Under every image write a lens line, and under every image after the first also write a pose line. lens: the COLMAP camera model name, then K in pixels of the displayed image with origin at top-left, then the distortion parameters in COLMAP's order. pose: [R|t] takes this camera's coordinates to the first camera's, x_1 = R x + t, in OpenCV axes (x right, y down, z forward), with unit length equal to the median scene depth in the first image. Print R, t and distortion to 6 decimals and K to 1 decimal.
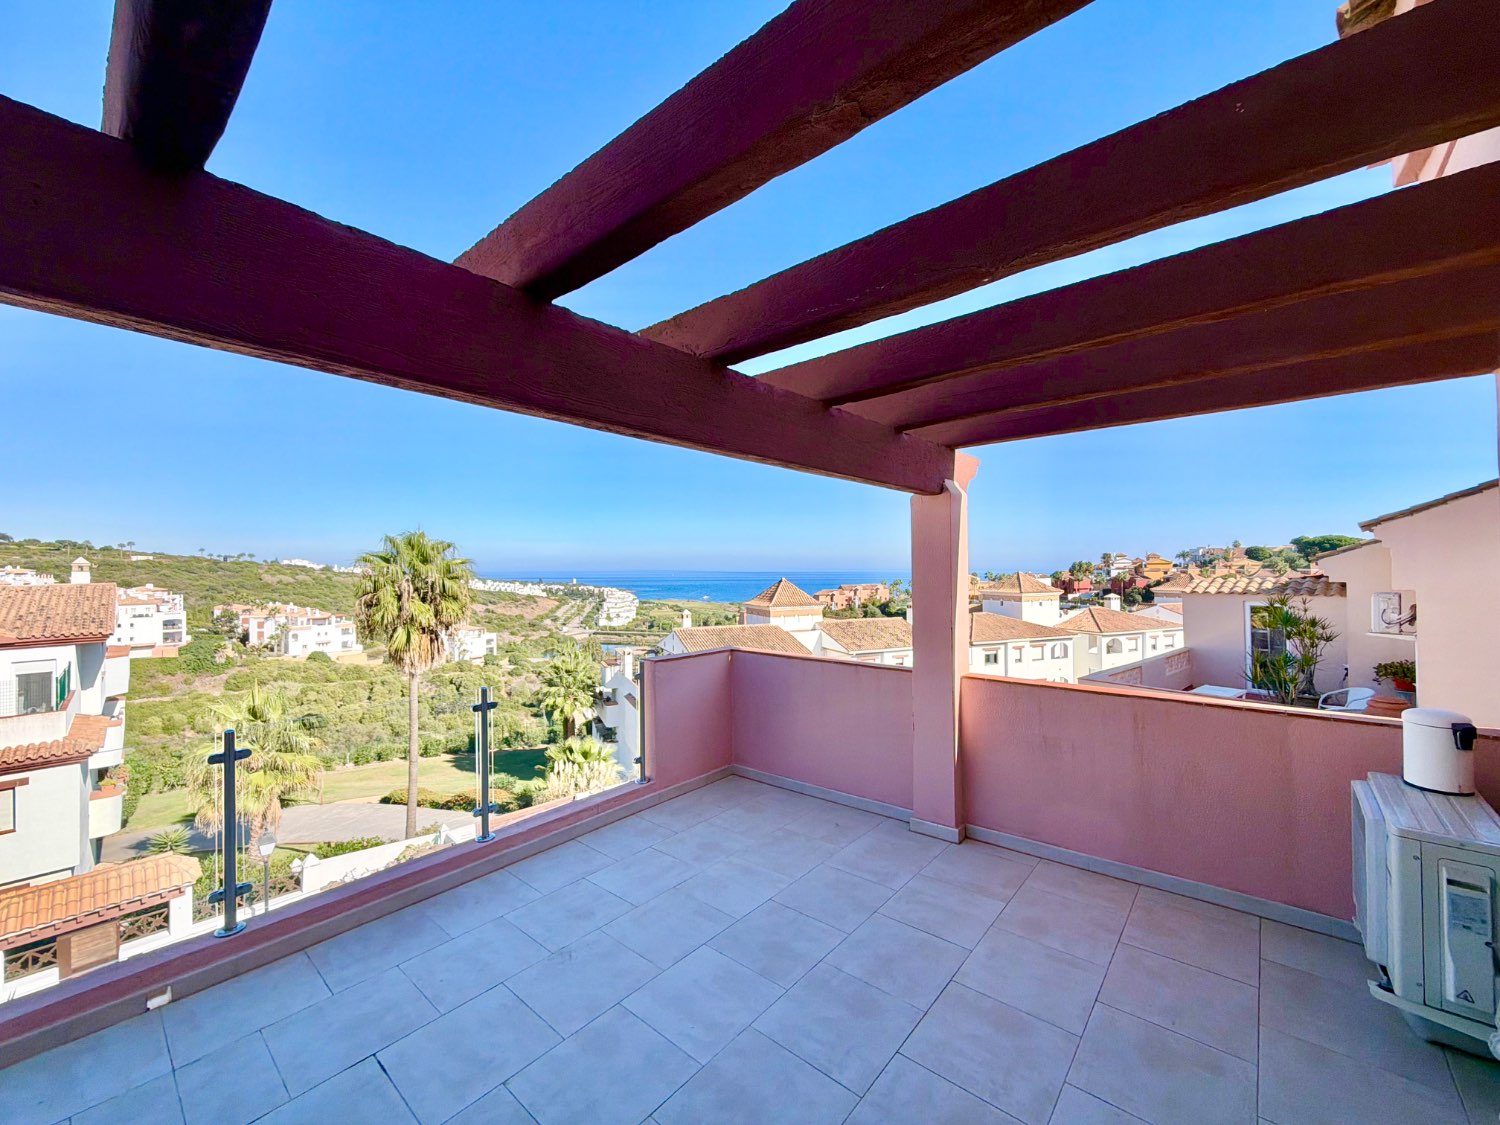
lens RADIAL K [[597.5, 0, 747.4], [0, 597.5, 561.6], [0, 0, 1]] dist [-0.001350, 0.000458]
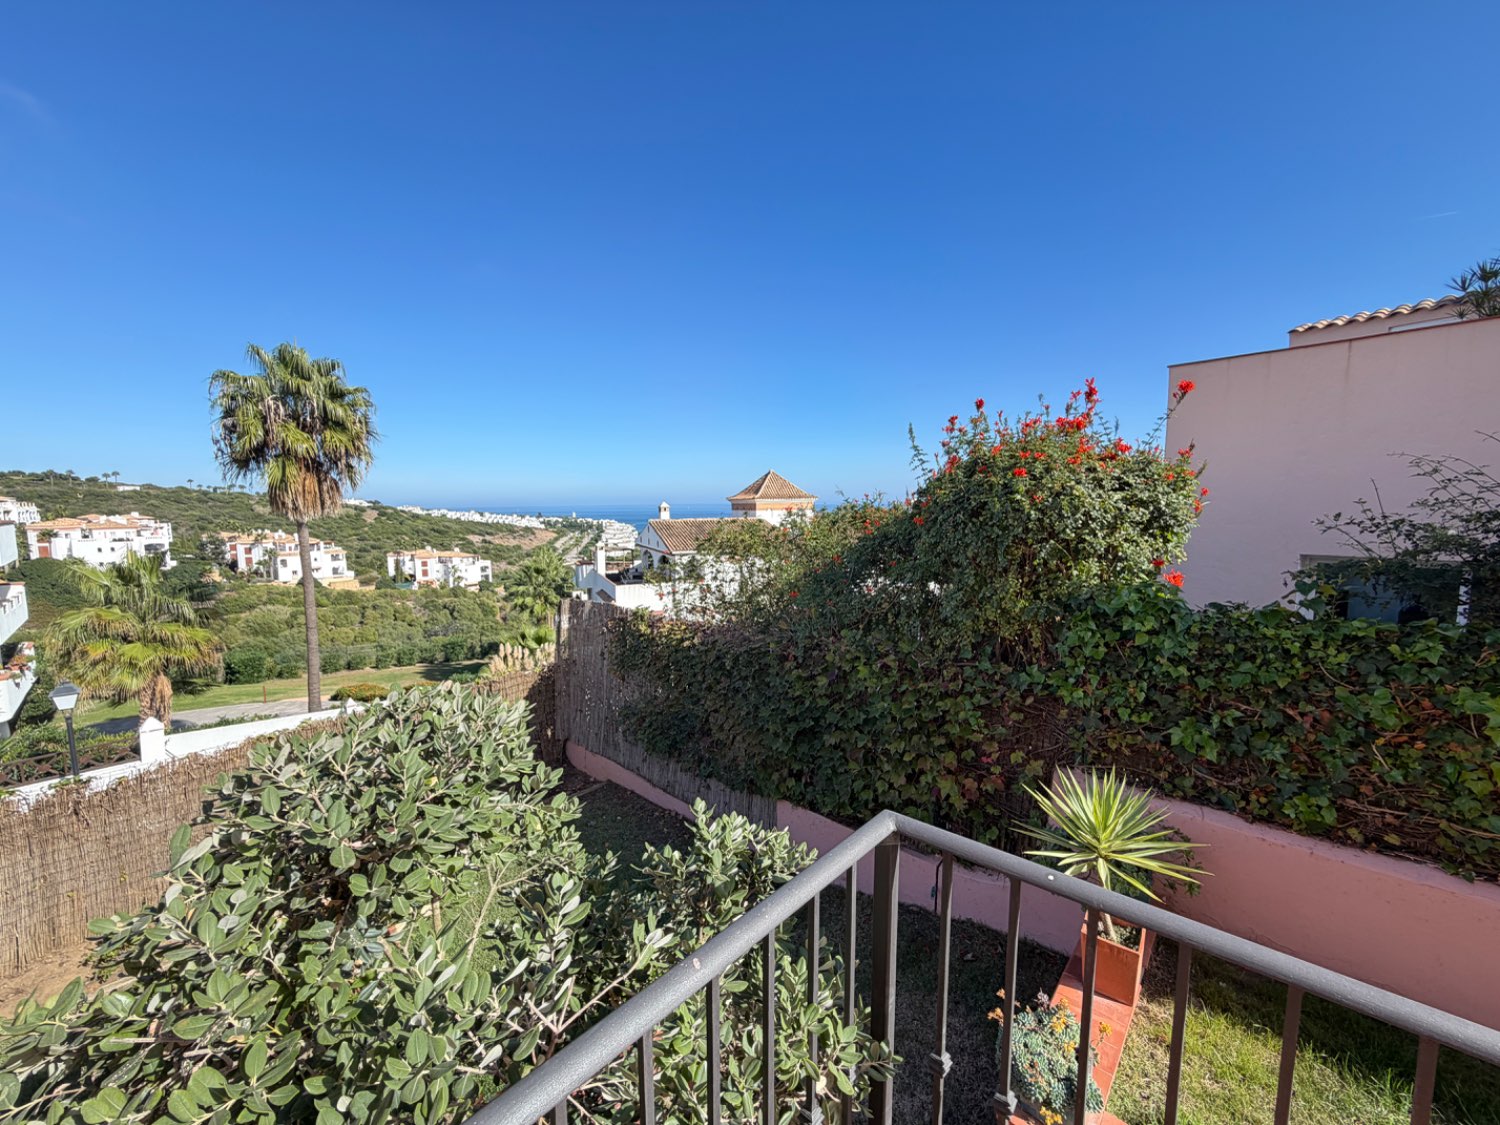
lens RADIAL K [[597.5, 0, 747.5], [0, 597.5, 561.4], [0, 0, 1]] dist [-0.001350, 0.000458]
pose [[0.999986, -0.004716, -0.002545, 0.055899], [0.004964, 0.994140, 0.107984, 0.149868], [0.002021, -0.107995, 0.994149, 0.171752]]
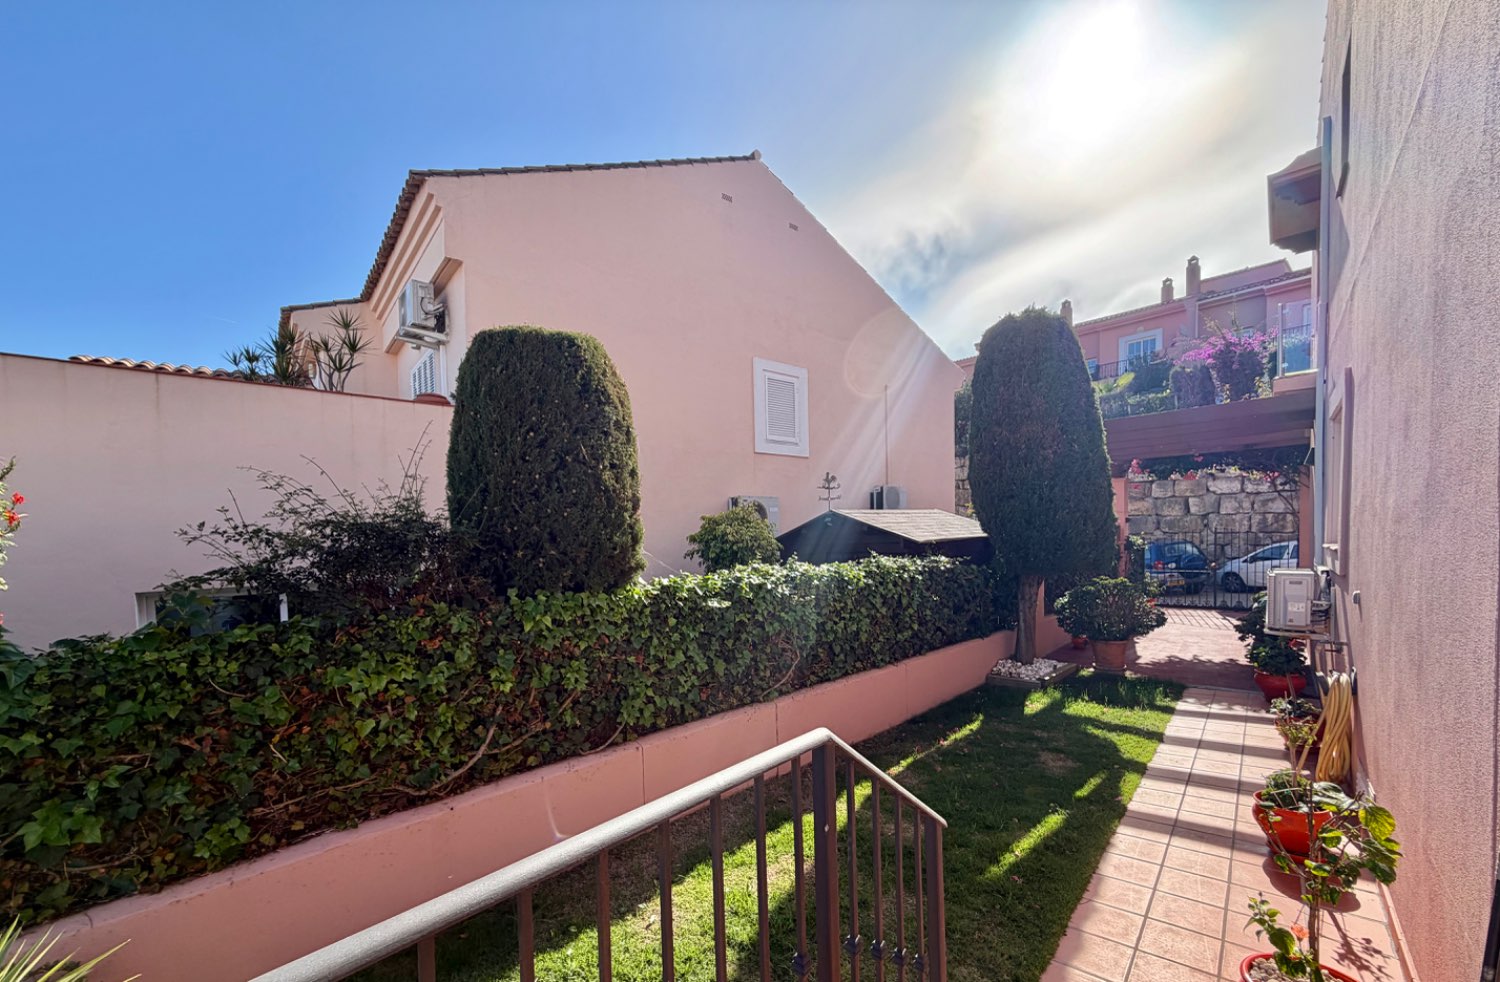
lens RADIAL K [[601.0, 0, 743.2], [0, 601.0, 563.4], [0, 0, 1]] dist [0.000442, 0.000221]
pose [[0.005862, -0.034552, 0.999386, 0.058929], [0.014917, 0.999295, 0.034461, 0.159649], [-0.999872, 0.014706, 0.006373, 0.187982]]
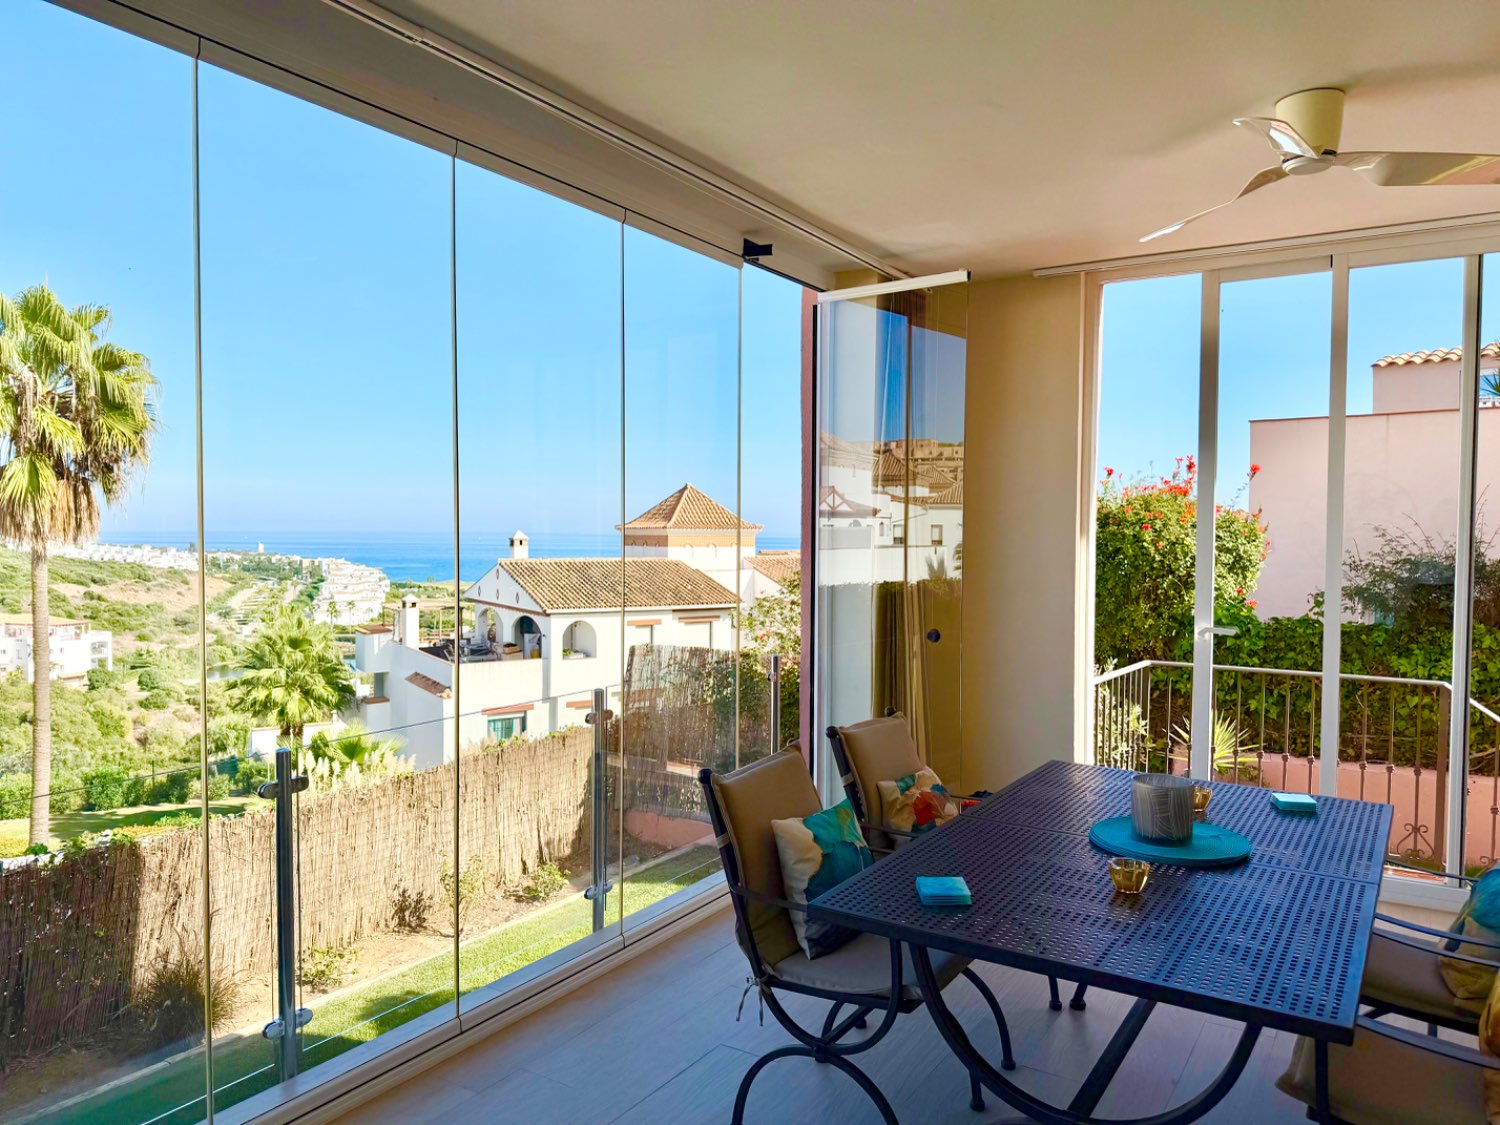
lens RADIAL K [[1057.0, 0, 759.0], [0, 1057.0, 570.6], [0, 0, 1]] dist [0.025846, -0.041278]
pose [[0.987308, 0.007485, 0.158638, -0.074707], [-0.014824, 0.998871, 0.045133, 0.144407], [-0.158122, -0.046912, 0.986305, -0.030705]]
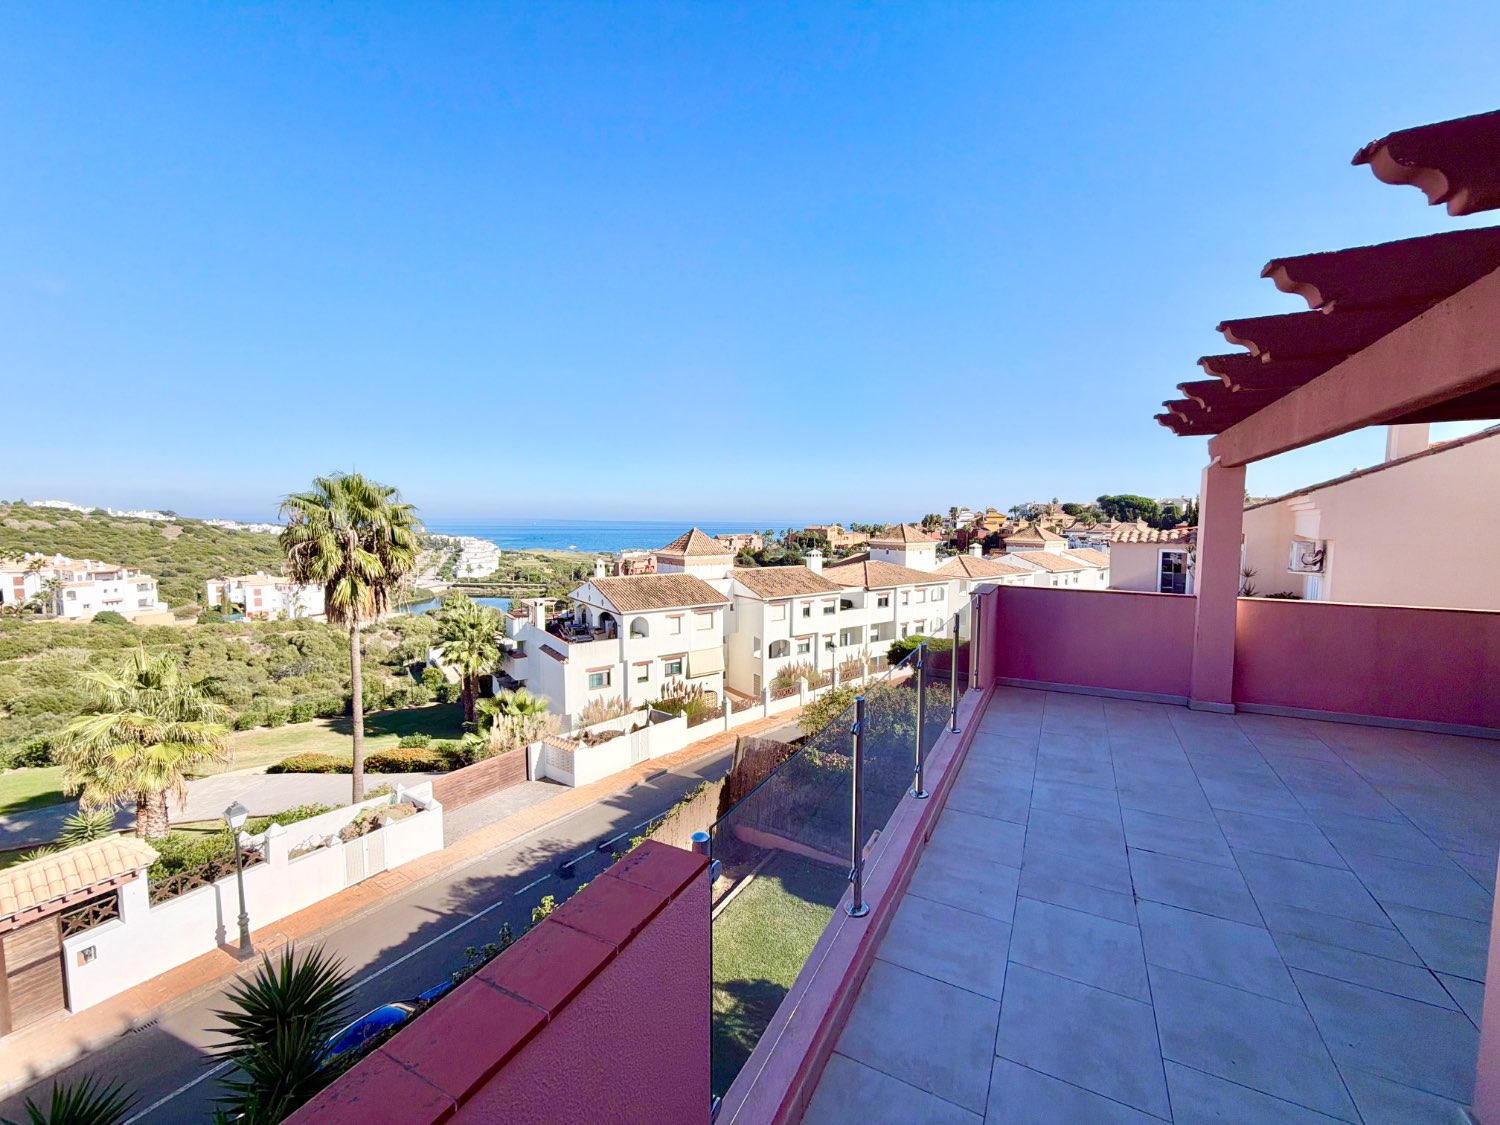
lens RADIAL K [[597.5, 0, 745.8], [0, 597.5, 561.1], [0, 0, 1]] dist [-0.001350, 0.000458]
pose [[0.976425, -0.005267, 0.215794, -0.163912], [-0.012689, 0.996573, 0.081738, 0.000724], [-0.215485, -0.082549, 0.973012, -0.016101]]
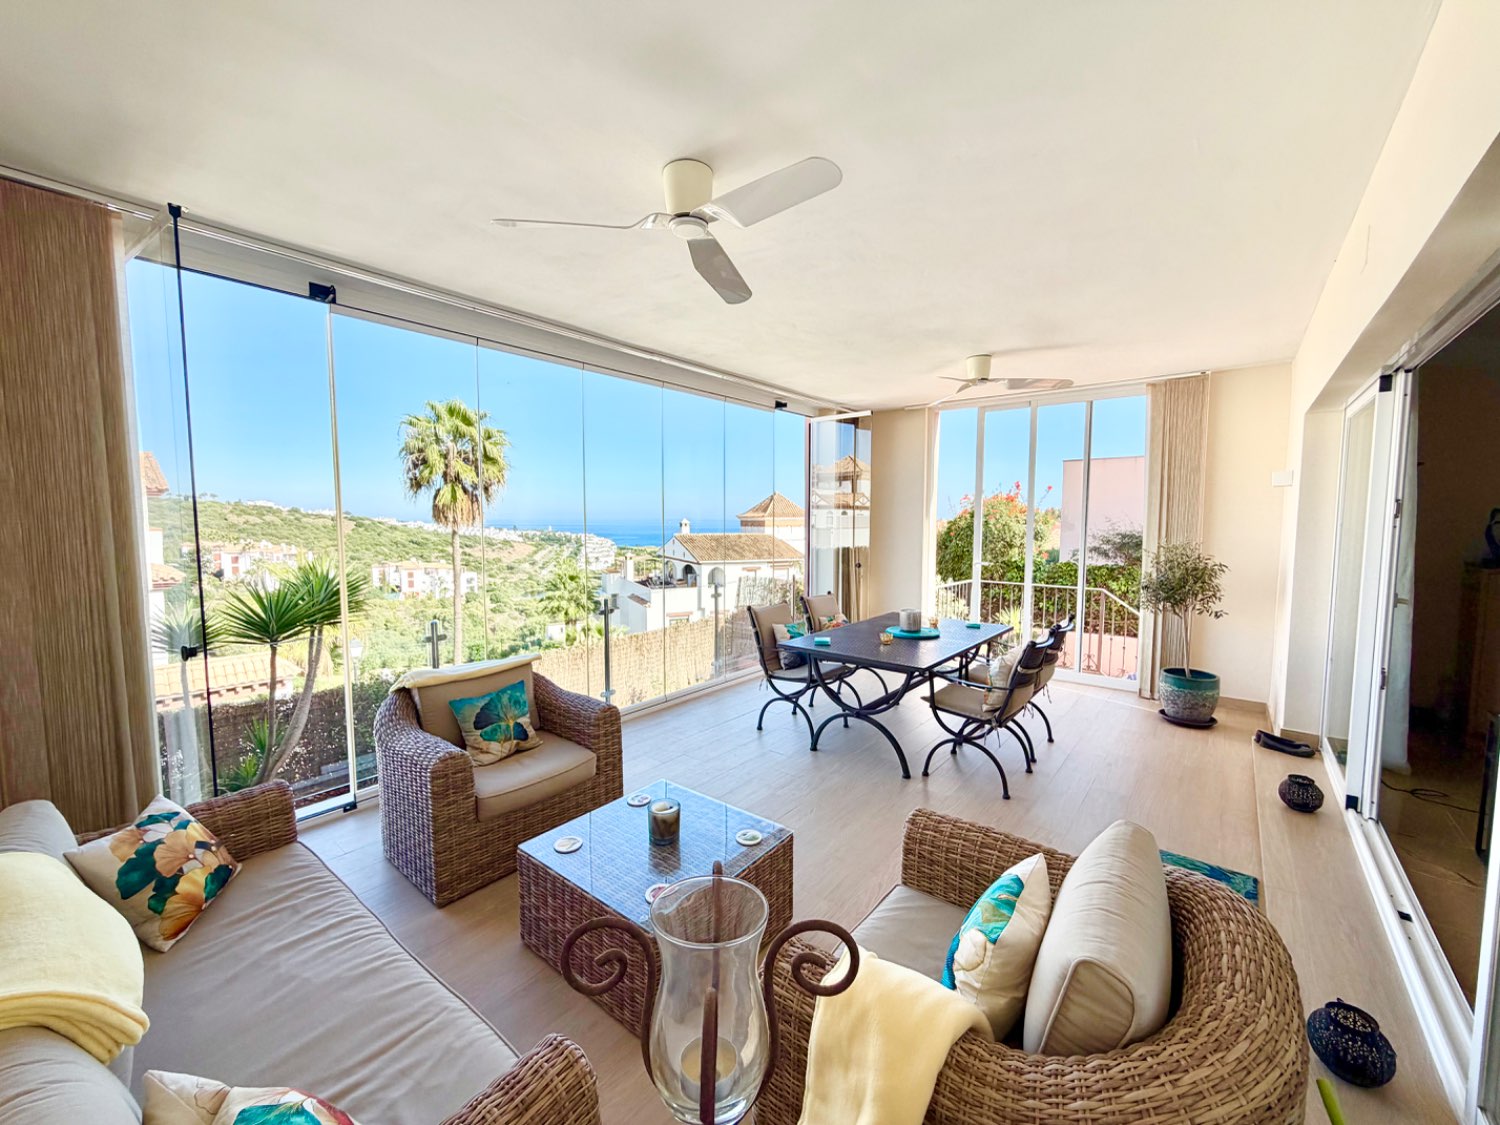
lens RADIAL K [[597.5, 0, 747.9], [0, 597.5, 561.1], [0, 0, 1]] dist [-0.001350, 0.000458]
pose [[0.999151, 0.006095, 0.040752, -0.070091], [-0.009377, 0.996684, 0.080826, 0.142289], [-0.040124, -0.081139, 0.995895, -0.104540]]
